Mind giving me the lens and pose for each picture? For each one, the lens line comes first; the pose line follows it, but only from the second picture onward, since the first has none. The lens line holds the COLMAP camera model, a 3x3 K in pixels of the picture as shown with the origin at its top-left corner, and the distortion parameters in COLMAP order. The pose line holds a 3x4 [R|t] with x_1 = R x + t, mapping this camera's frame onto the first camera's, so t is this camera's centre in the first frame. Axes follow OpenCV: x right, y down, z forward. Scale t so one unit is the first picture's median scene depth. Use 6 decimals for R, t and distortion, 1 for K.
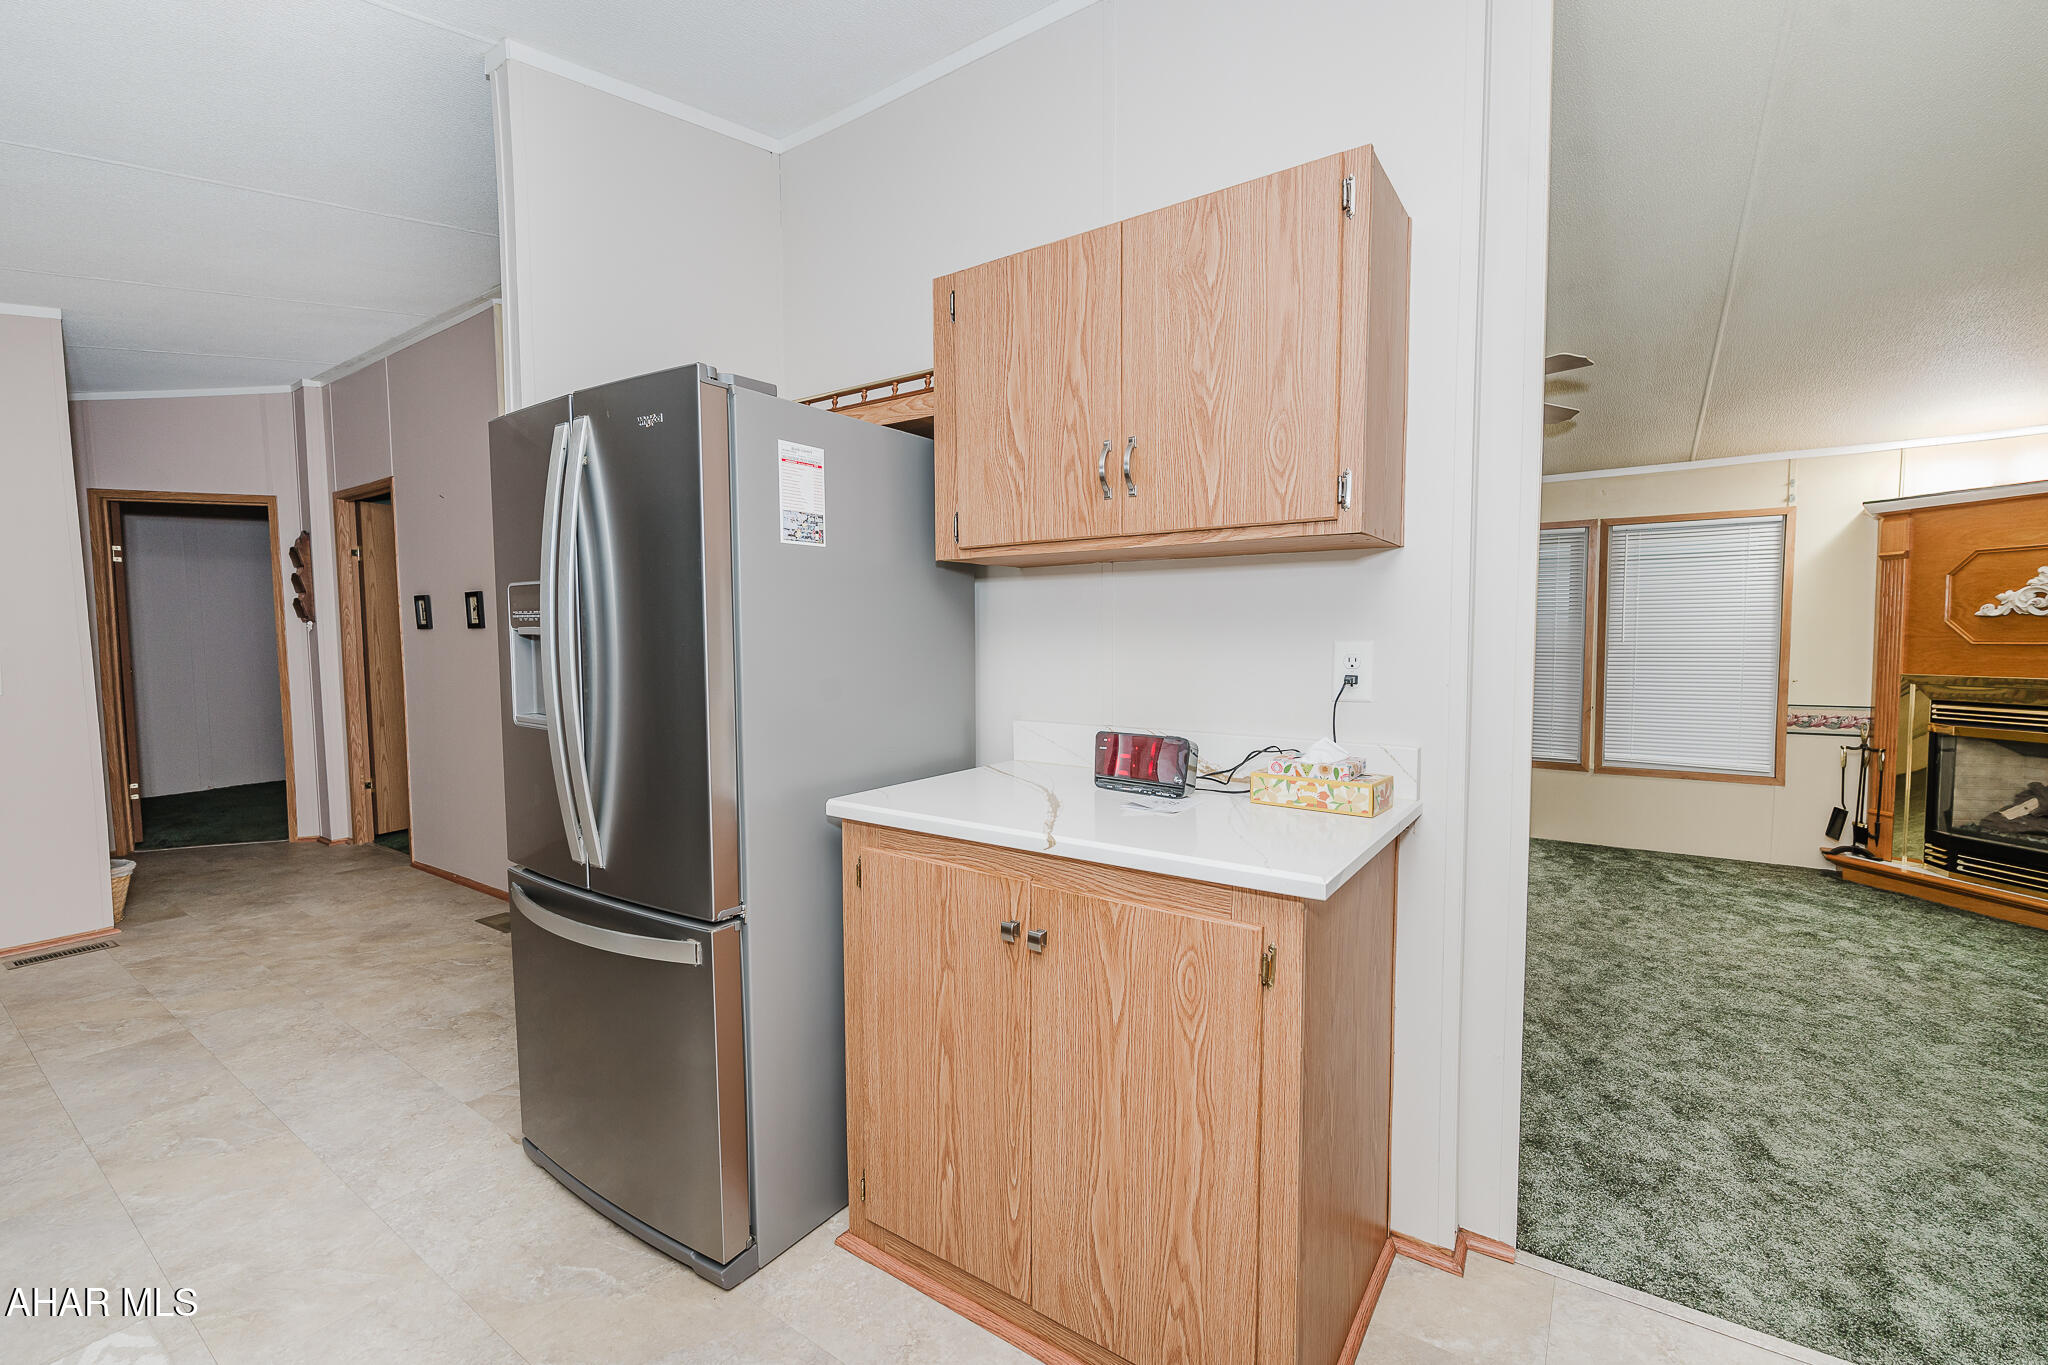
lens RADIAL K [[838.4, 0, 1022.2], [0, 838.4, 688.8], [0, 0, 1]] dist [0.002715, 0.000450]
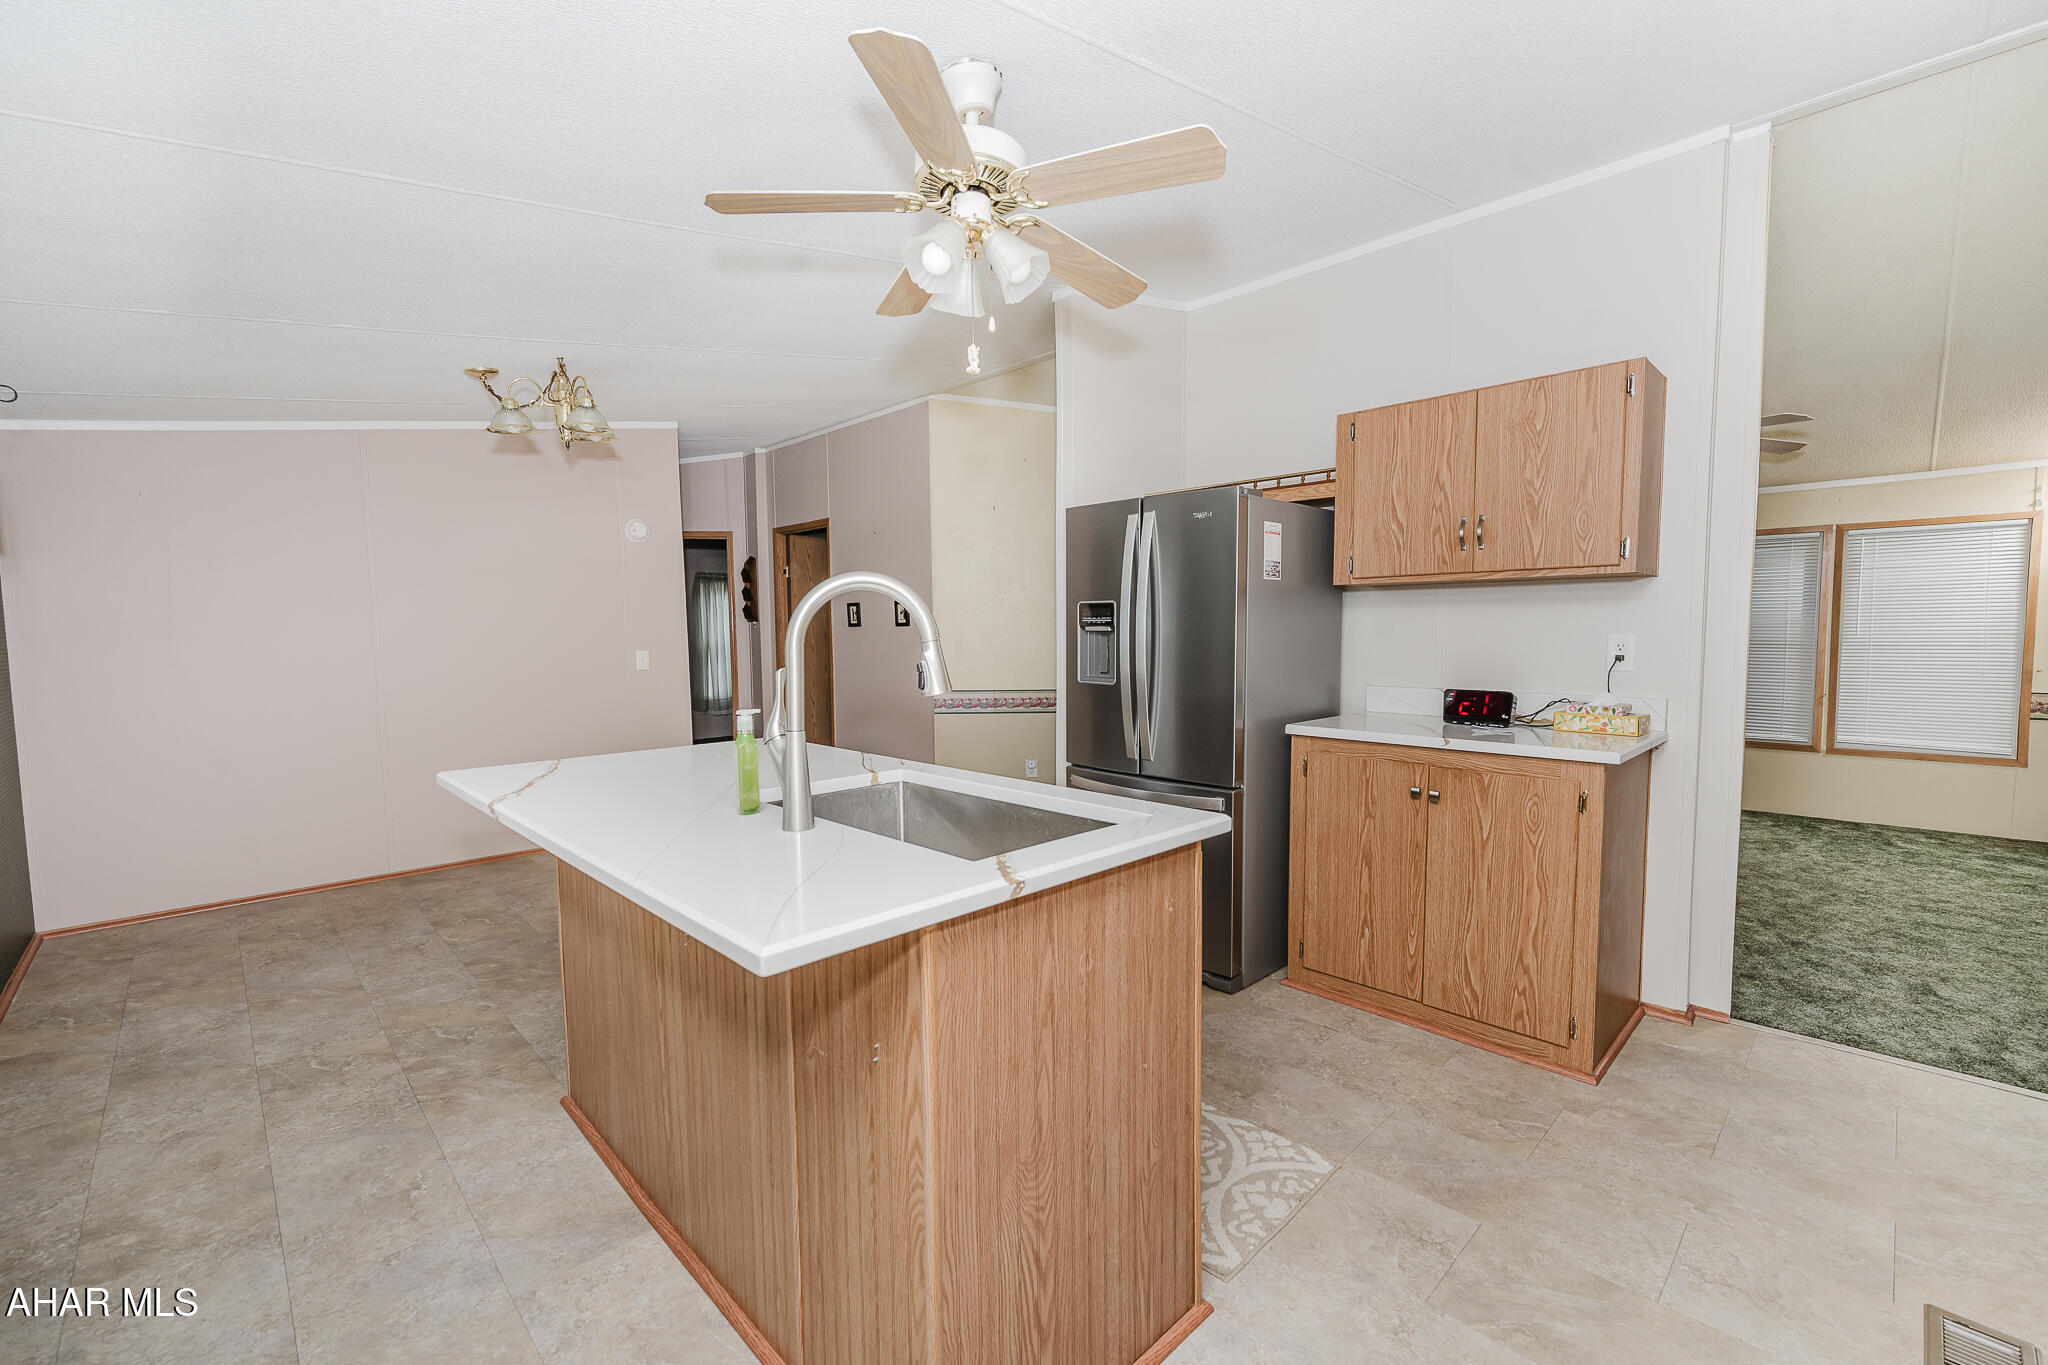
lens RADIAL K [[838.4, 0, 1022.2], [0, 838.4, 688.8], [0, 0, 1]] dist [0.002715, 0.000450]
pose [[0.982633, 0.010874, -0.185241, -0.437239], [-0.009815, 0.999930, 0.006630, 0.049240], [0.185300, -0.004697, 0.982671, -0.801589]]
